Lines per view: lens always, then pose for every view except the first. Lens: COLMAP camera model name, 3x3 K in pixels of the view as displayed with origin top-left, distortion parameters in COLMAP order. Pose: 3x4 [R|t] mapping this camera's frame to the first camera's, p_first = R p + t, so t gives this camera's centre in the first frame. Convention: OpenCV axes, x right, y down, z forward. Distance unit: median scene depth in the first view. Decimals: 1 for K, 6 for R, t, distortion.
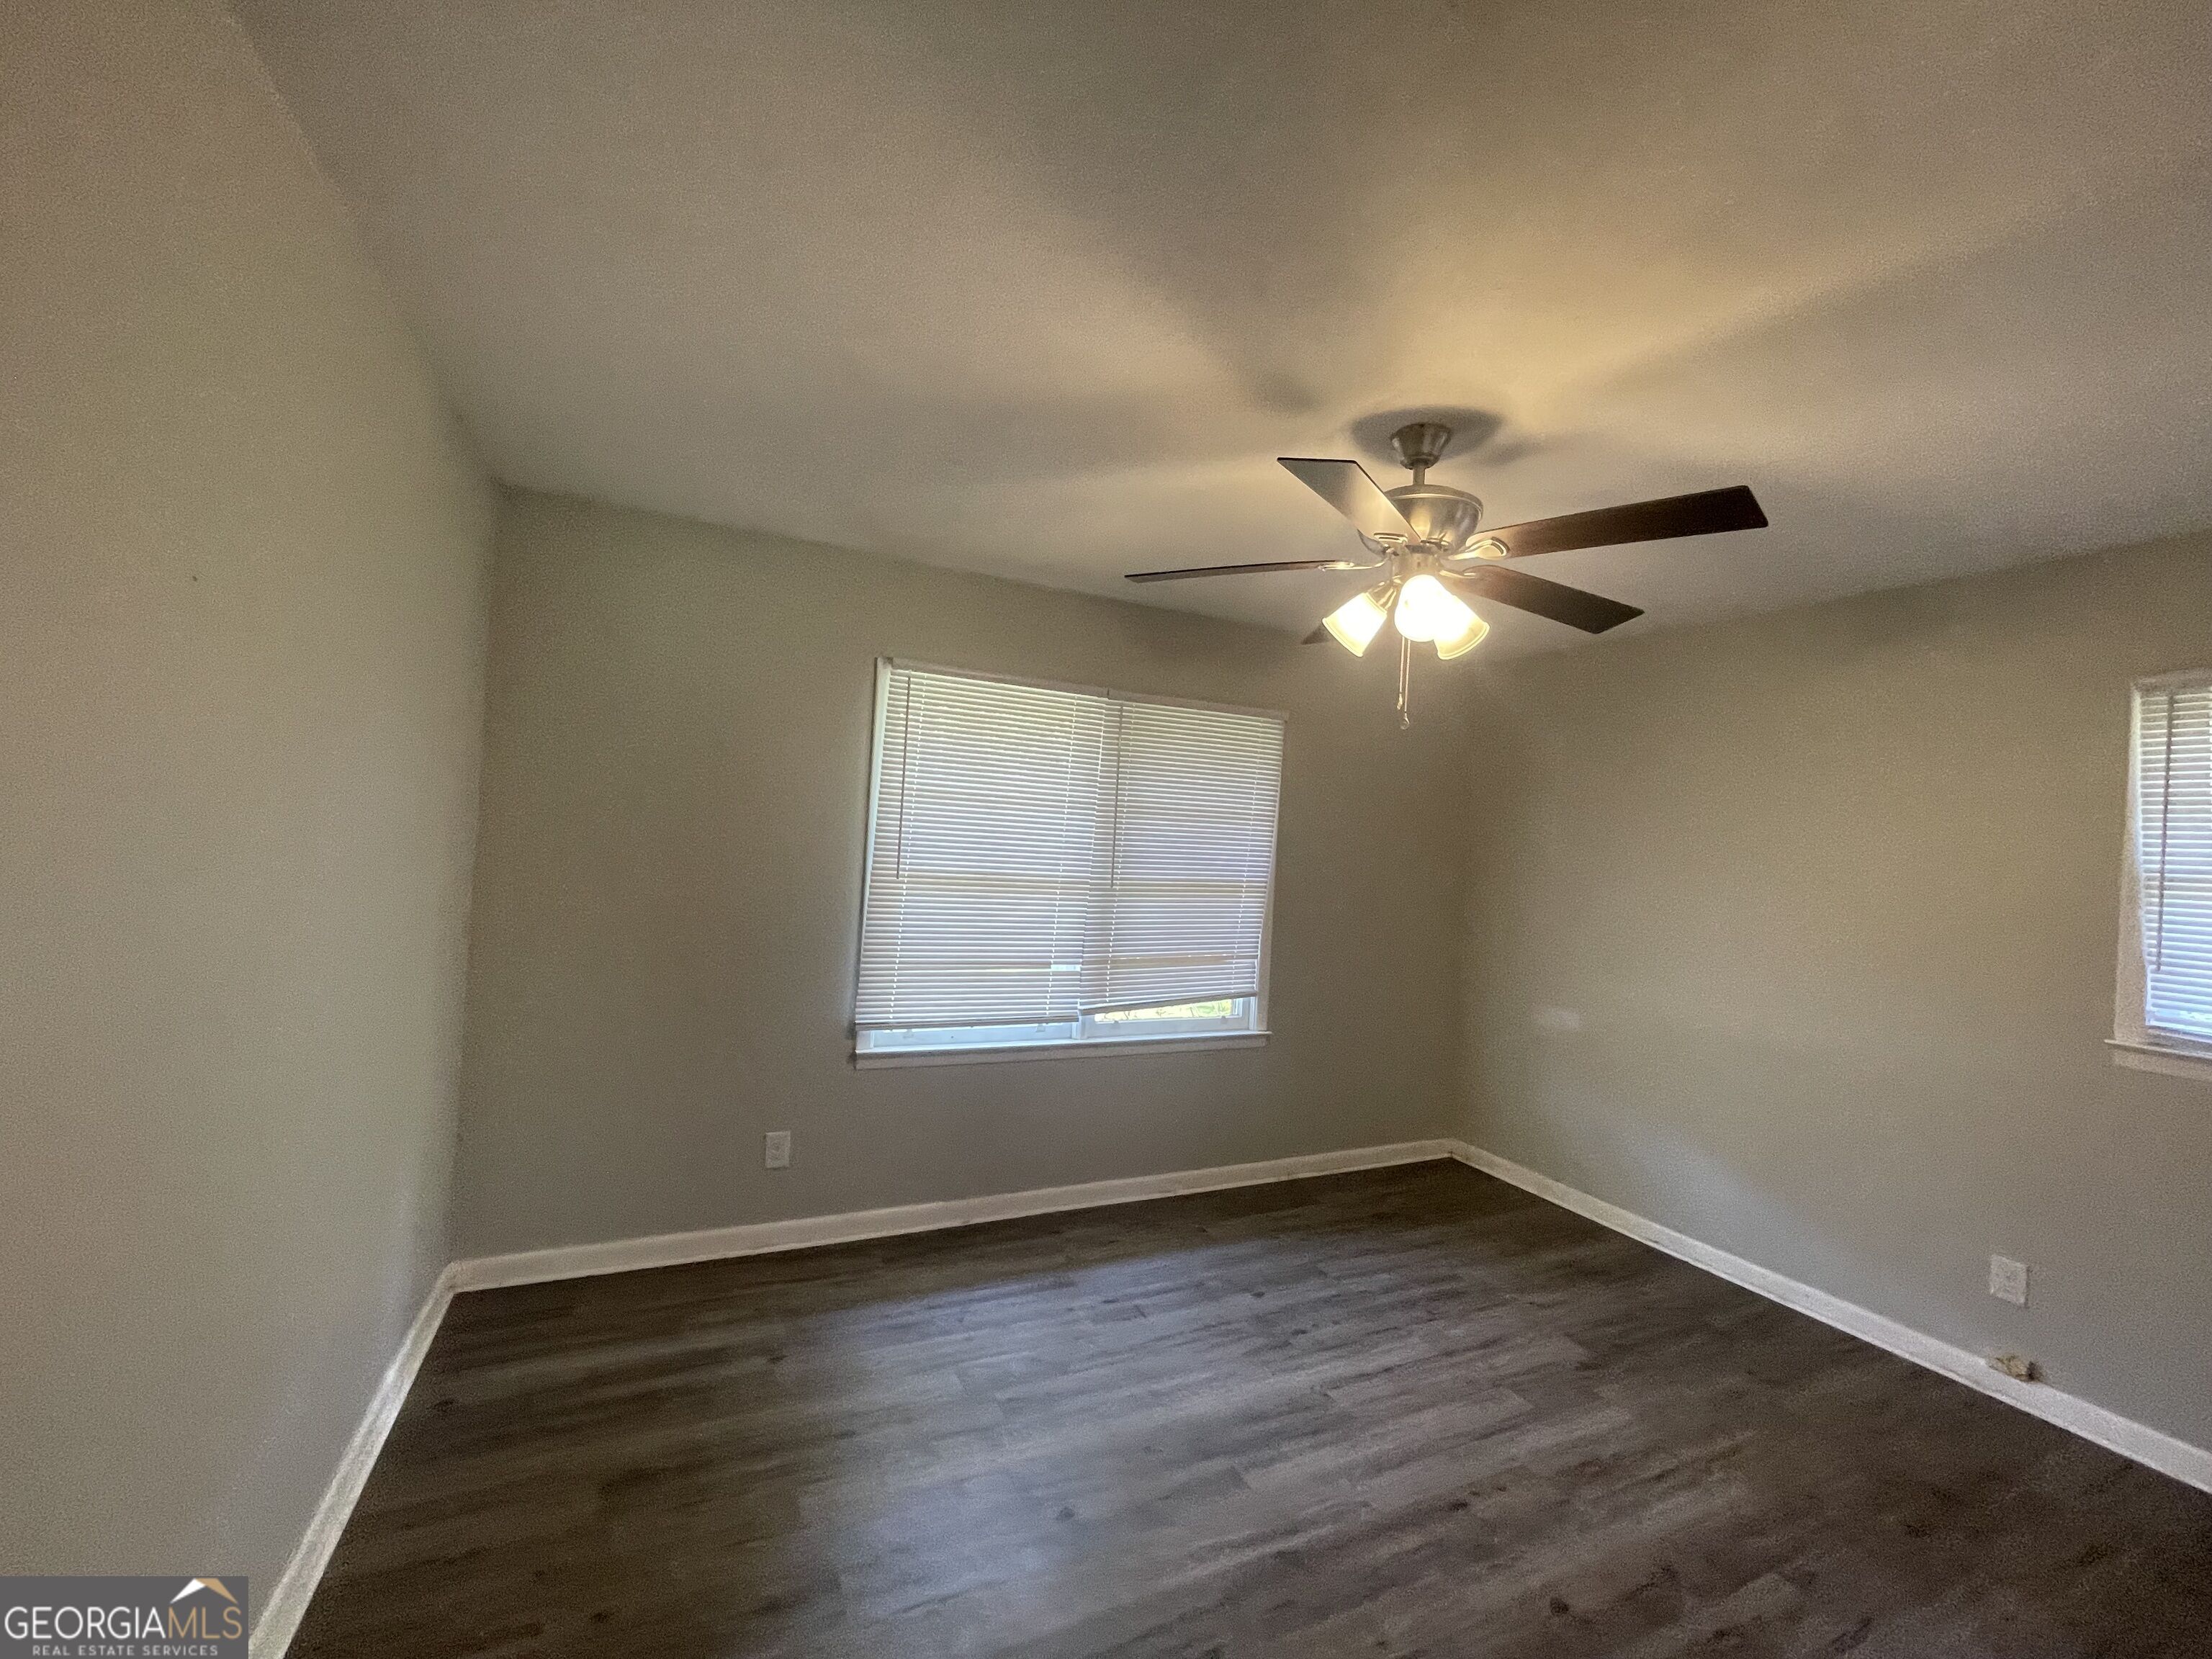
lens RADIAL K [[897.3, 0, 1096.7], [0, 897.3, 833.2], [0, 0, 1]] dist [-0.000455, 0.000043]
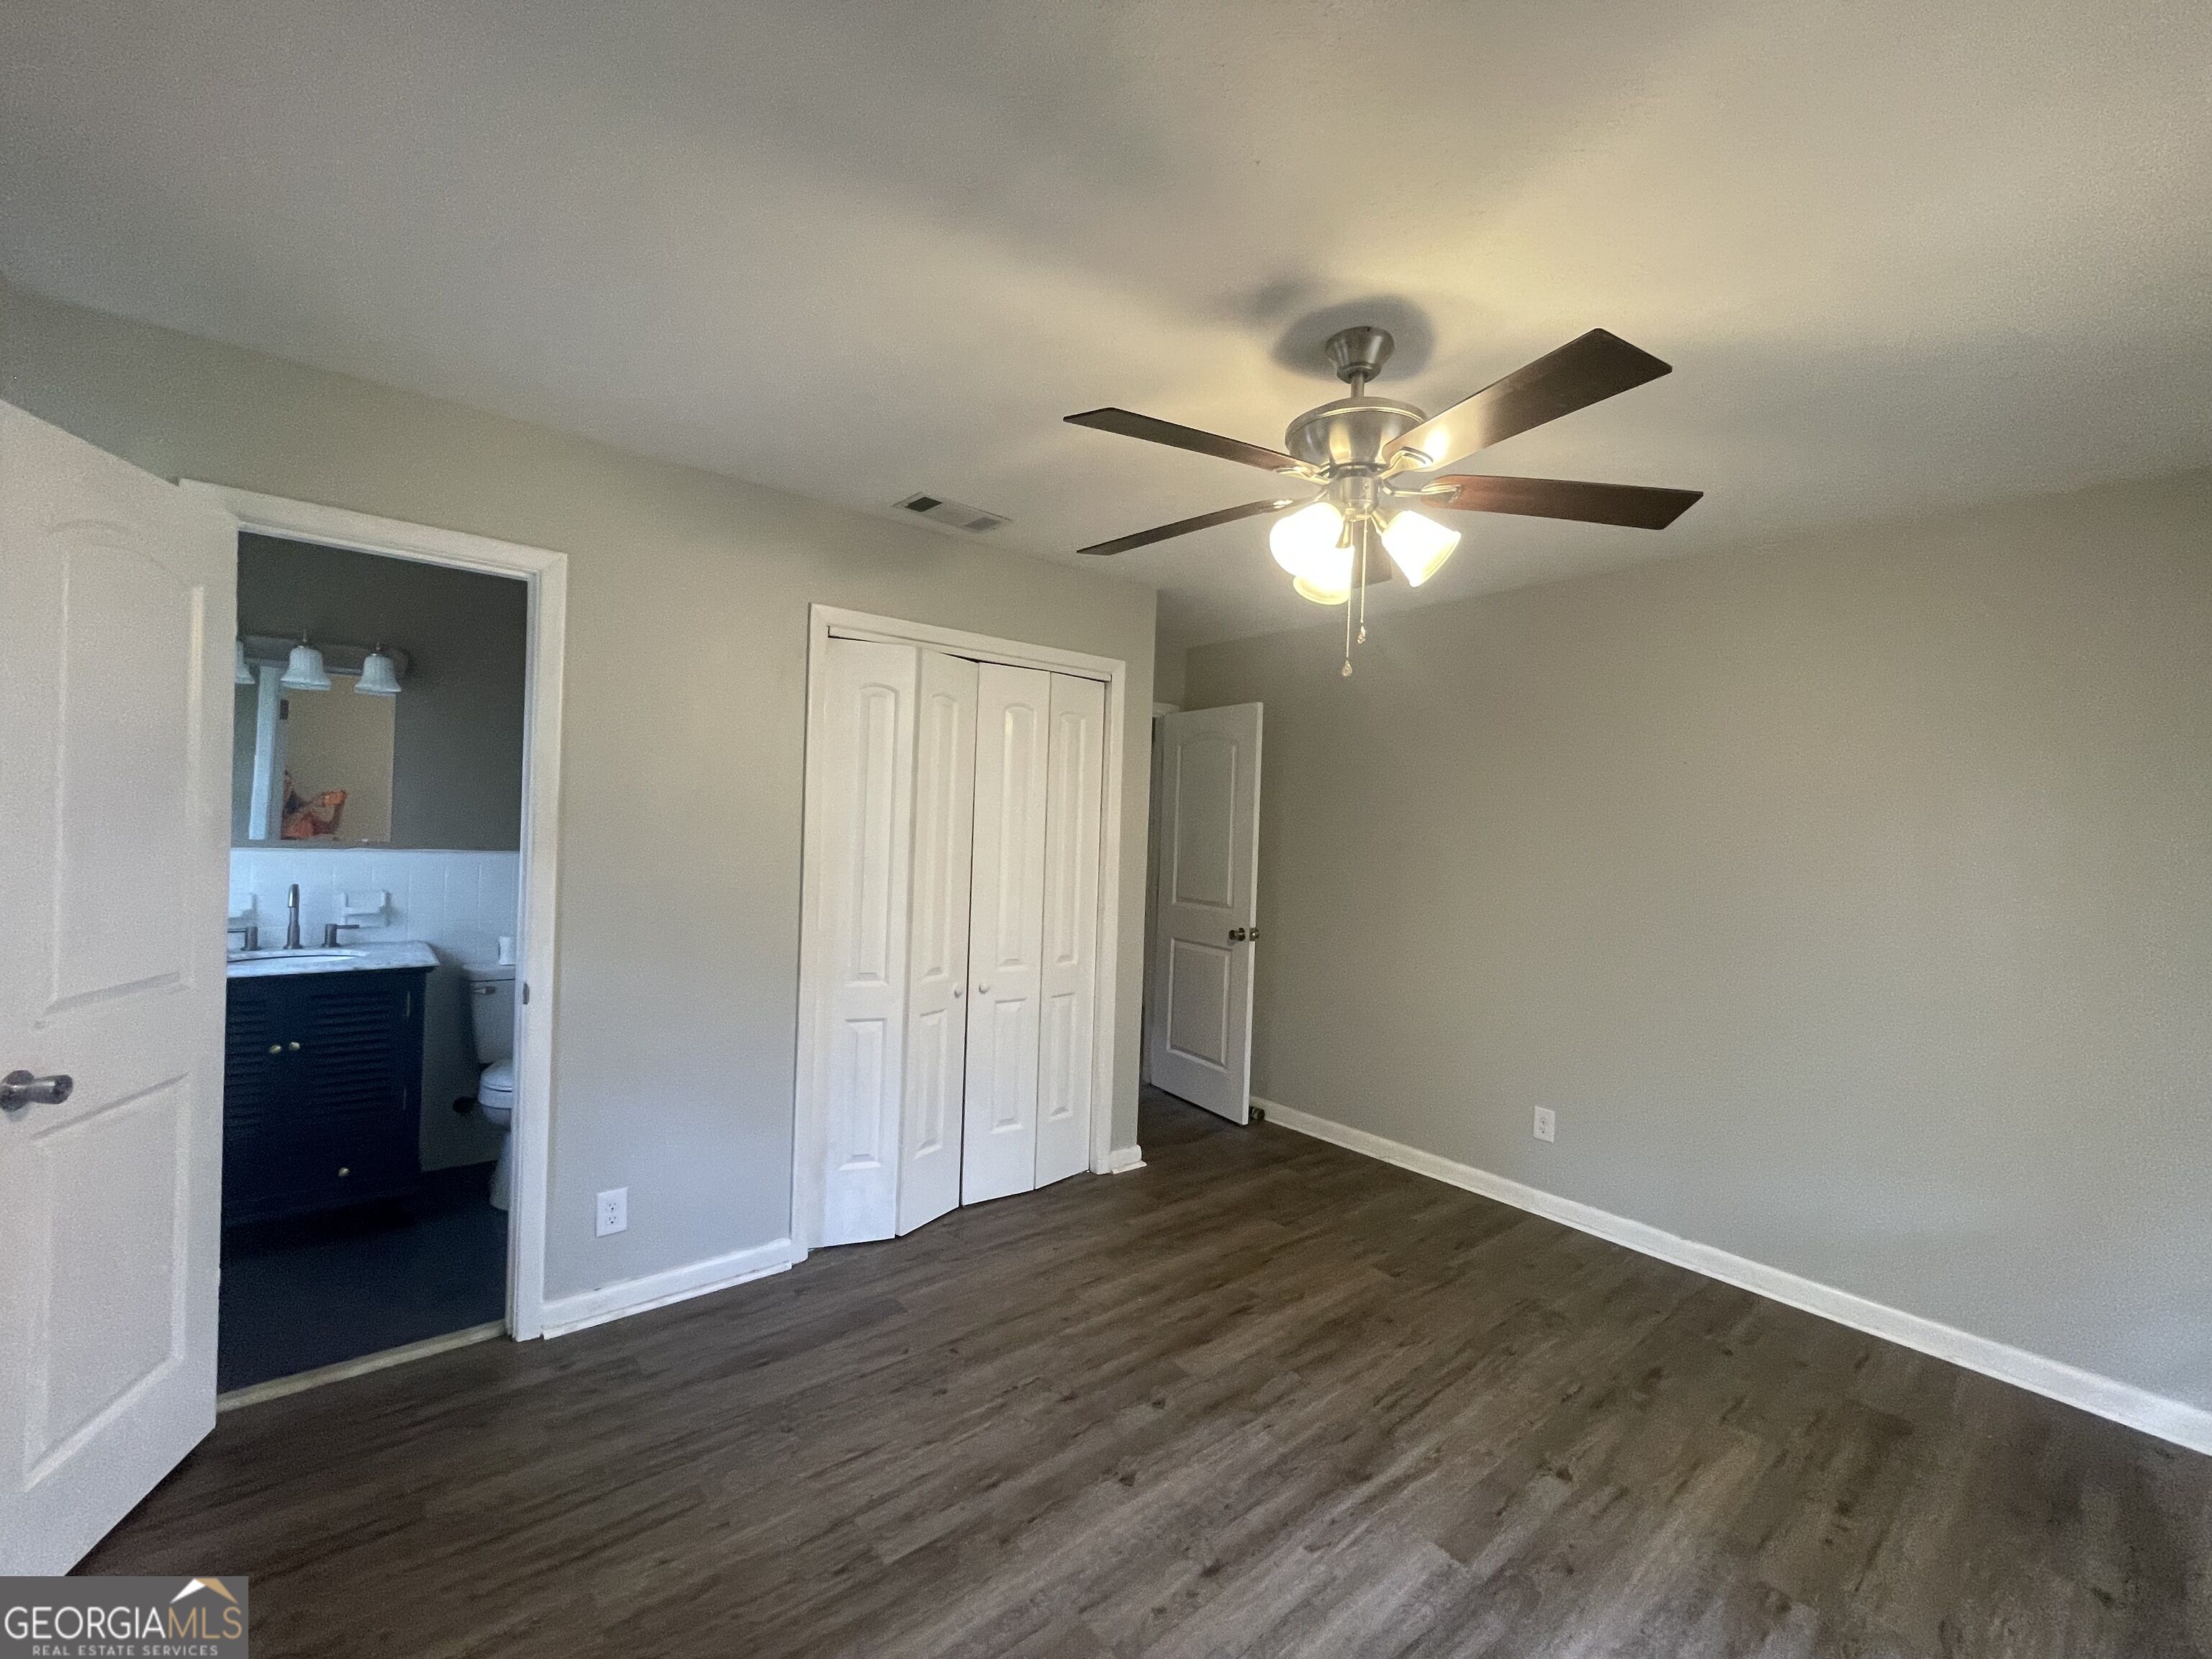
lens RADIAL K [[897.3, 0, 1096.7], [0, 897.3, 833.2], [0, 0, 1]] dist [-0.000455, 0.000043]
pose [[-0.965595, -0.095929, -0.241711, 0.812148], [-0.093038, 0.995388, -0.023373, 0.086620], [0.242839, -0.000080, -0.970067, 1.869433]]
